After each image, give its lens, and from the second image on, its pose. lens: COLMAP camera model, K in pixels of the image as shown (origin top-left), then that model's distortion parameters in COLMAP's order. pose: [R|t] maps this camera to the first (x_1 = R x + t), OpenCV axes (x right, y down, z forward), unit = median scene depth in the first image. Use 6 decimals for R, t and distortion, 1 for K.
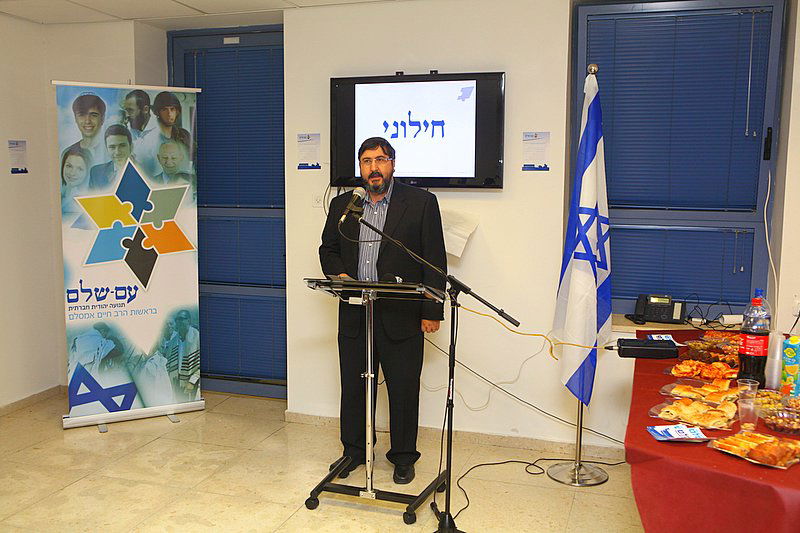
lens RADIAL K [[779.7, 0, 400.0], [0, 779.7, 266.5], [0, 0, 1]] dist [-0.092369, 0.143759]
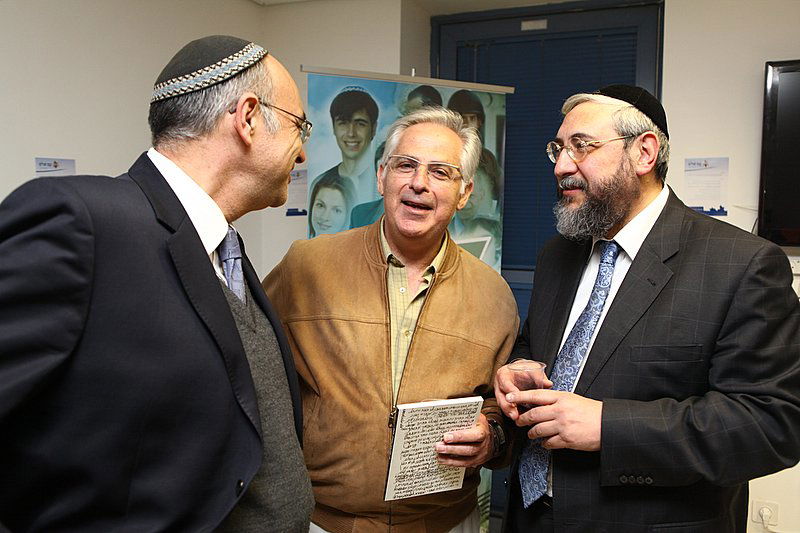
lens RADIAL K [[673.6, 0, 400.0], [0, 673.6, 266.5], [0, 0, 1]] dist [-0.095301, 0.002419]
pose [[0.994444, 0.015804, -0.104078, -0.304473], [-0.020748, 0.998699, -0.046588, -0.057132], [0.103206, 0.048489, 0.993477, 0.468834]]
